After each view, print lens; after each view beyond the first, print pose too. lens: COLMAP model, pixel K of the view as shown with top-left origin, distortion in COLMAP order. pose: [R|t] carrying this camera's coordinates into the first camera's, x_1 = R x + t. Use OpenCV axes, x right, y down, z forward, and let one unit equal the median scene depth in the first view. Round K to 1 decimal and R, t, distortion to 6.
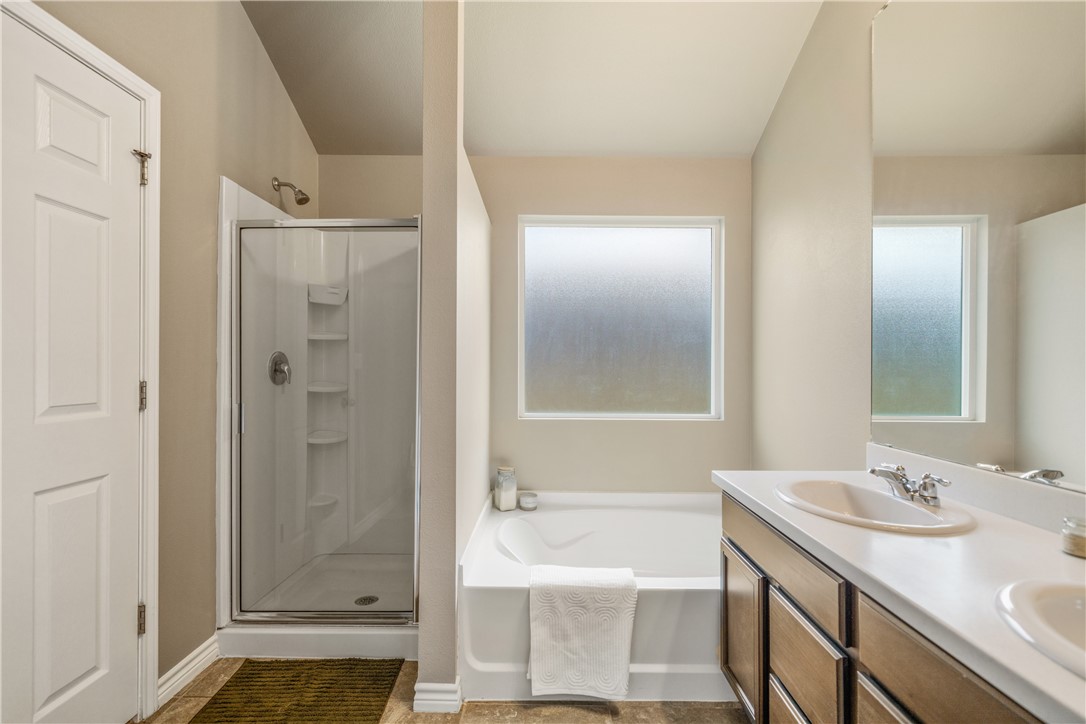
lens RADIAL K [[460.6, 0, 533.7], [0, 460.6, 365.5], [0, 0, 1]] dist [-0.000216, -0.000859]
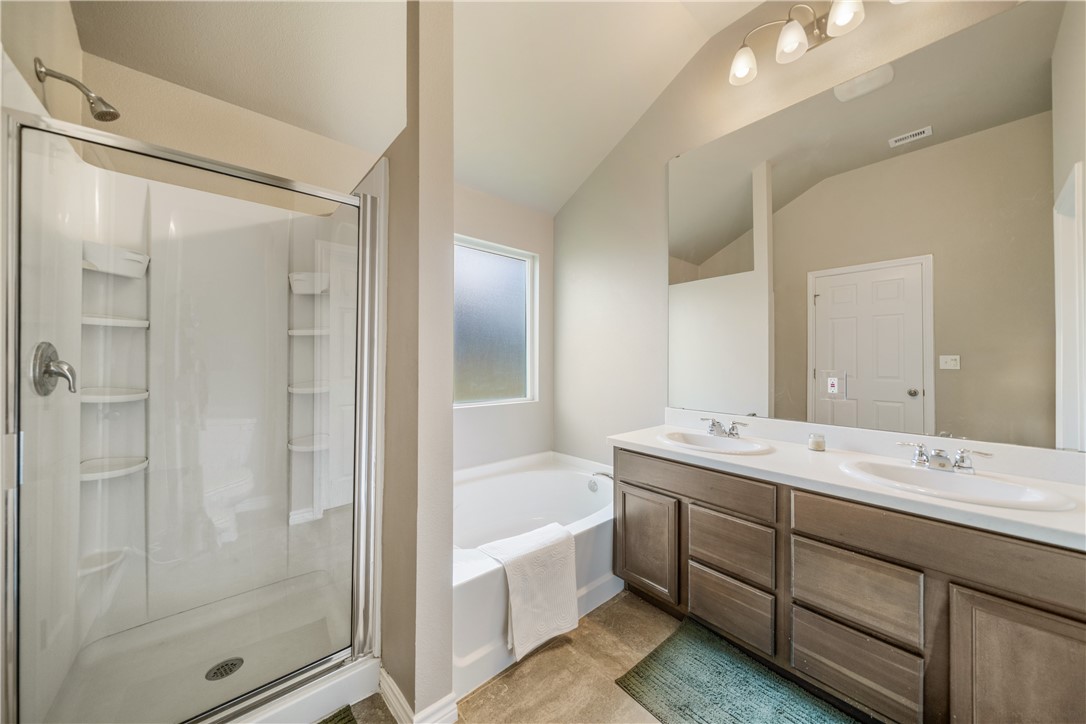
lens RADIAL K [[366.3, 0, 537.7], [0, 366.3, 358.0], [0, 0, 1]] dist [-0.006334, -0.000035]
pose [[0.760098, 0.005110, 0.649788, -0.489173], [-0.000424, 0.999973, -0.007368, -0.005945], [-0.649808, 0.005325, 0.760080, 0.268533]]
